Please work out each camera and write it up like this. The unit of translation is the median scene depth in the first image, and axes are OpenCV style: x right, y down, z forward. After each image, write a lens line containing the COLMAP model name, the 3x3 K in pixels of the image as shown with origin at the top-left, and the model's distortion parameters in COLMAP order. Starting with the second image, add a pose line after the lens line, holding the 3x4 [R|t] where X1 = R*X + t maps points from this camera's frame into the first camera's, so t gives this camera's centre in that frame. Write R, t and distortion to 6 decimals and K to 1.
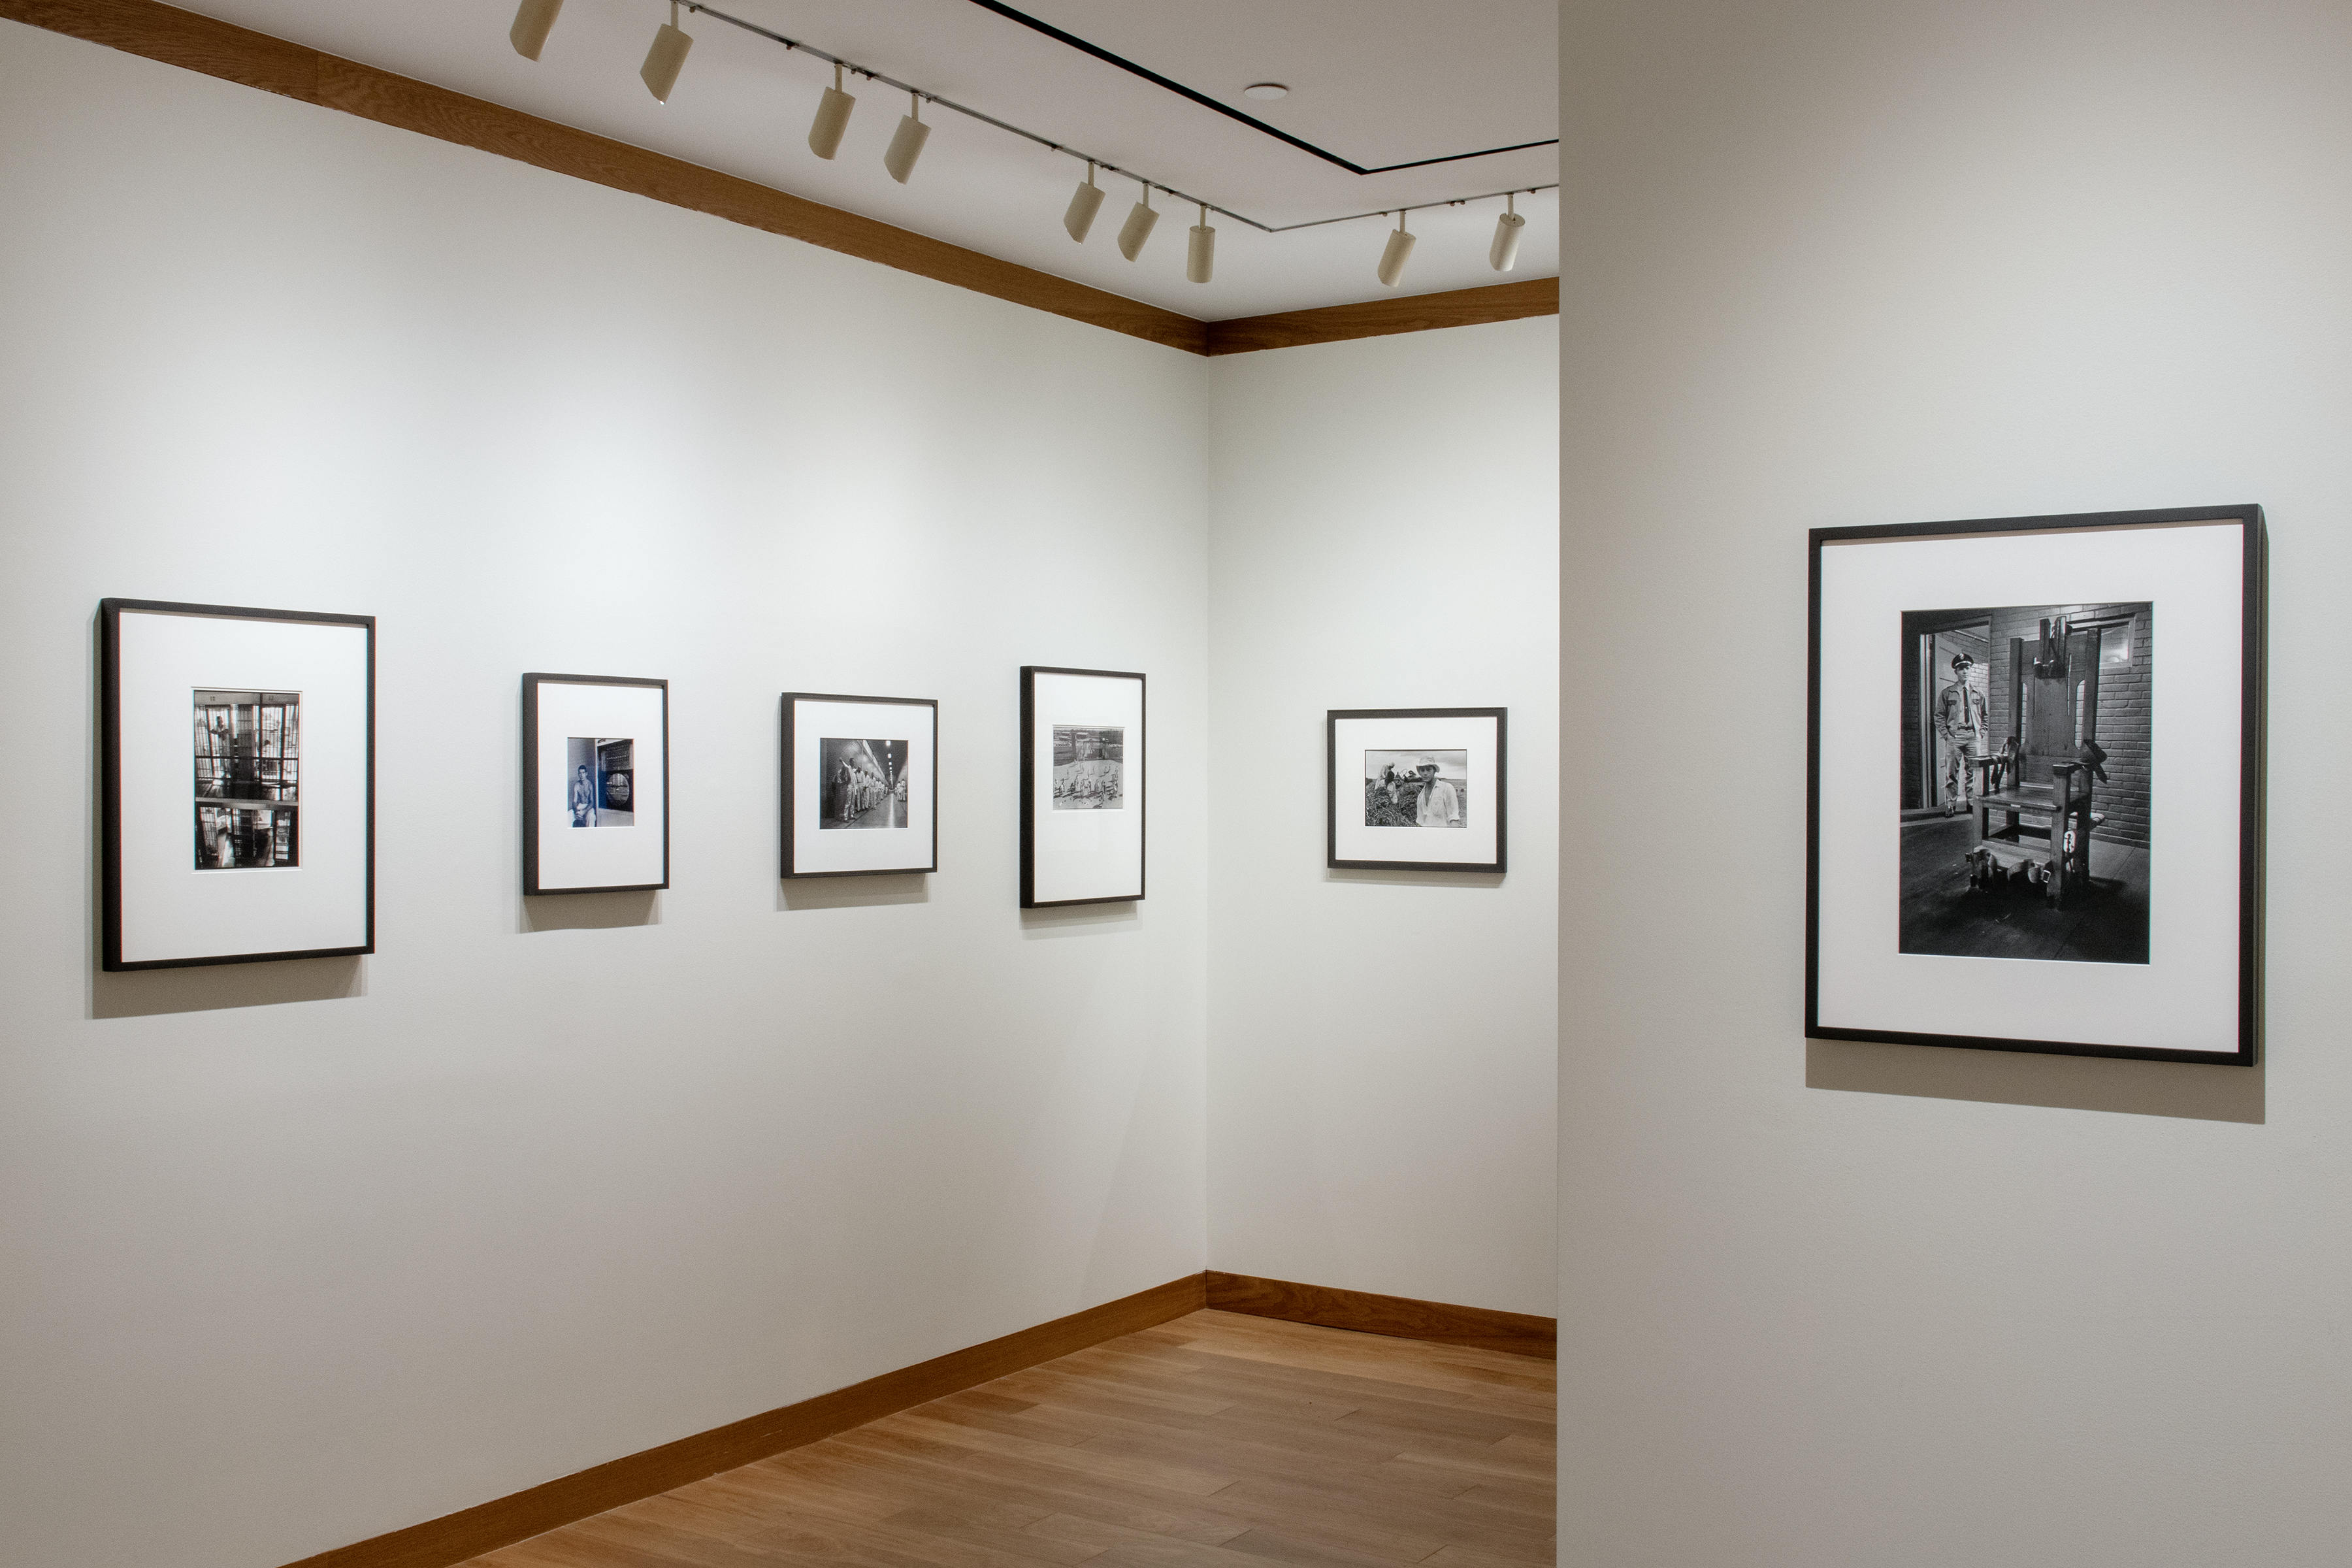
lens RADIAL K [[2342.9, 0, 1179.8], [0, 2342.9, 804.7], [0, 0, 1]] dist [-0.004459, 0.000940]
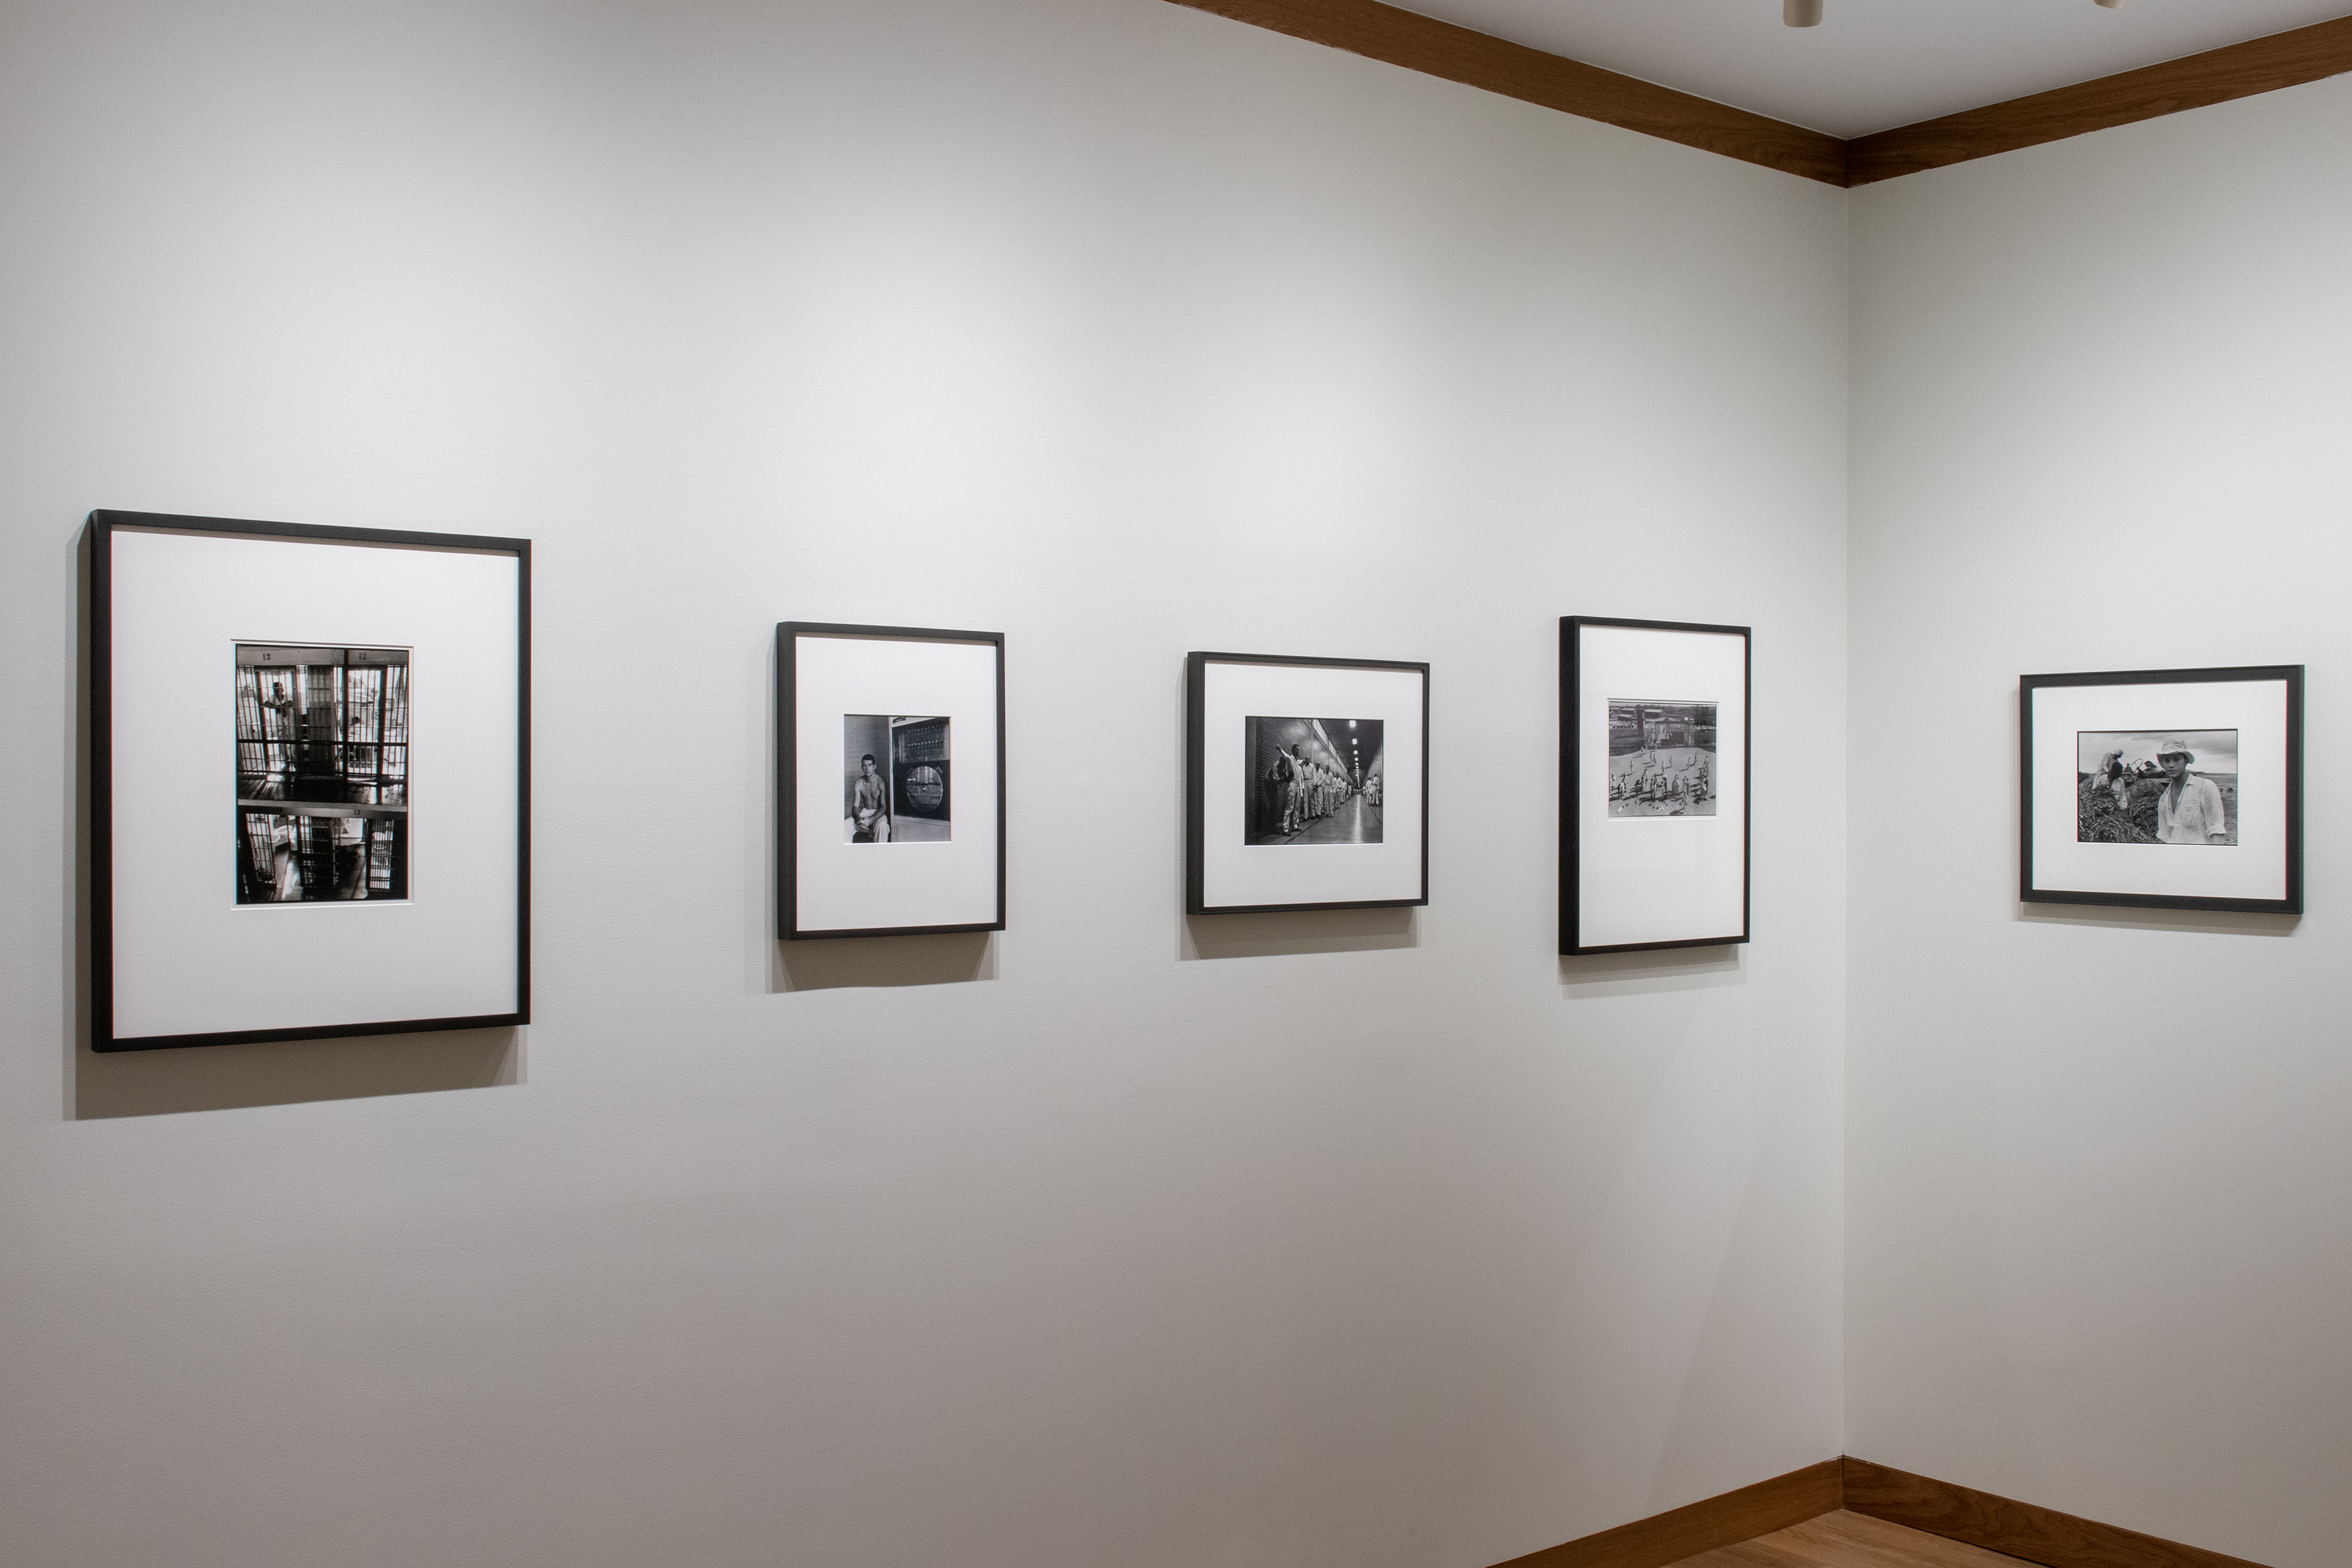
lens RADIAL K [[2342.9, 0, 1179.8], [0, 2342.9, 804.7], [0, 0, 1]] dist [-0.004459, 0.000940]
pose [[0.954970, 0.001464, -0.296699, 0.032741], [-0.001672, 0.999999, -0.000446, -0.001154], [0.296697, 0.000922, 0.954971, 0.275225]]
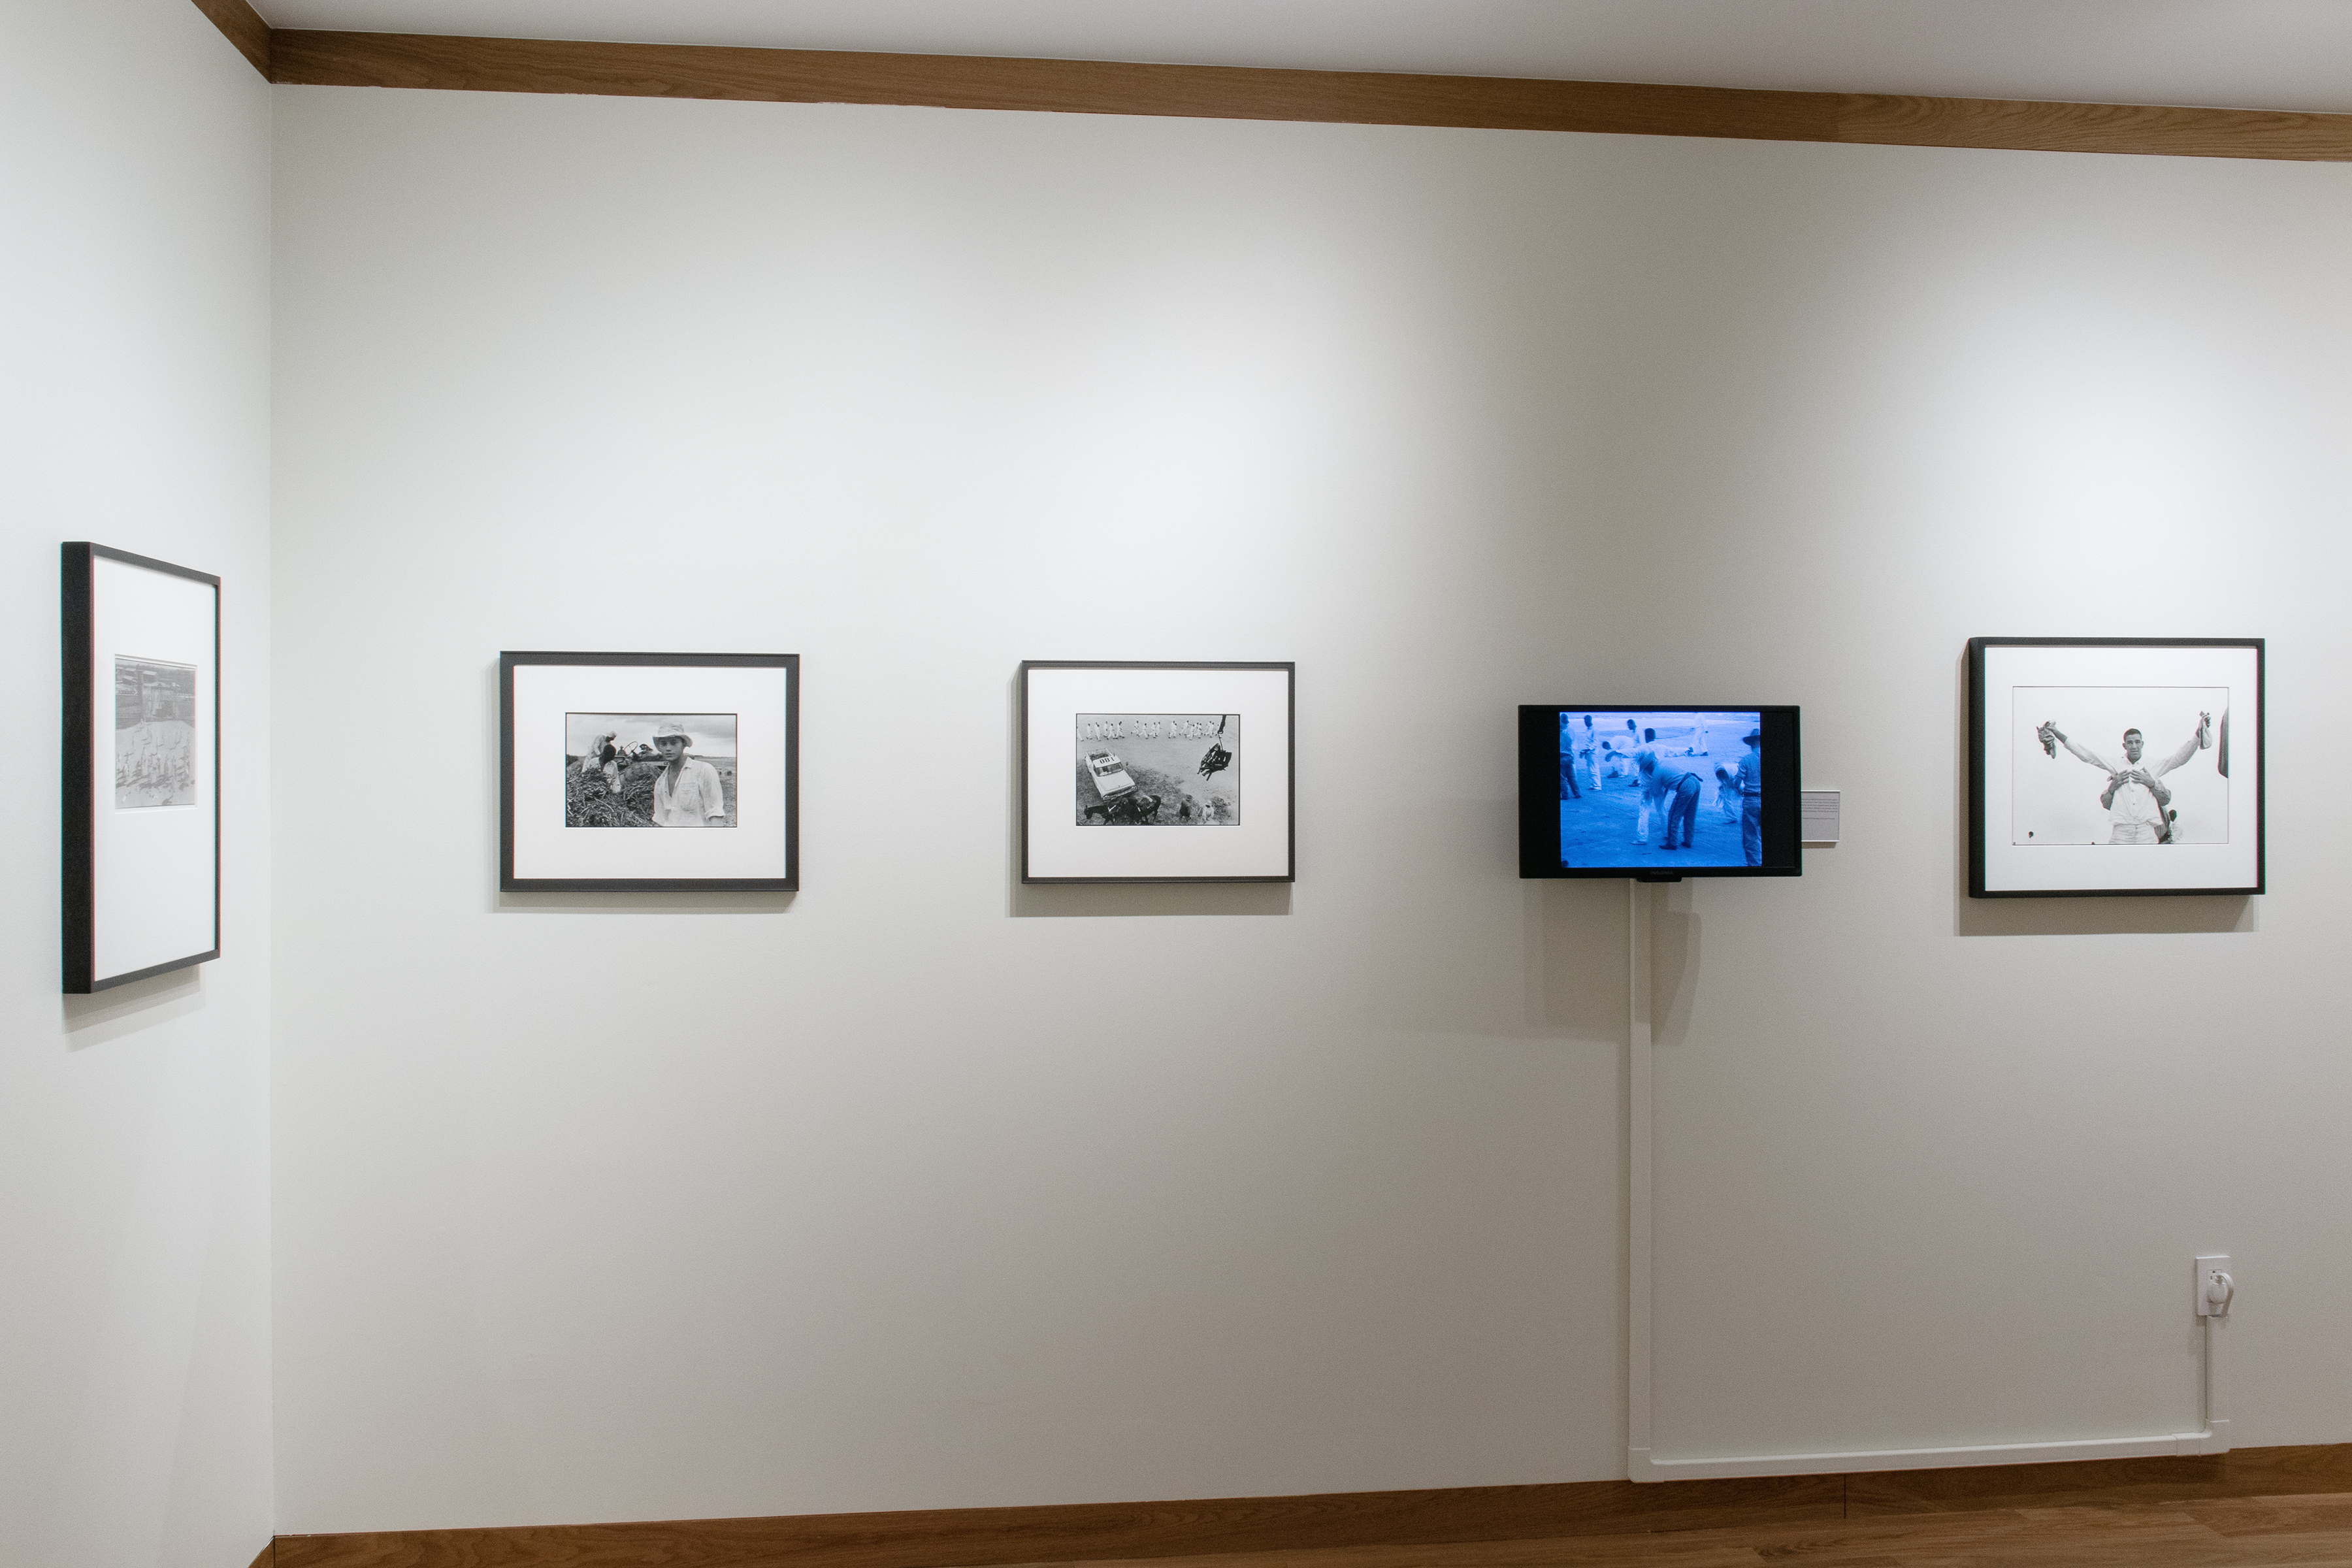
lens RADIAL K [[2017.4, 0, 1170.5], [0, 2017.4, 790.5], [0, 0, 1]] dist [-0.014809, -0.003718]
pose [[0.761567, -0.006728, 0.648052, -0.168959], [0.006308, 0.999976, 0.002969, -0.002032], [-0.648056, 0.001827, 0.761591, 0.475615]]
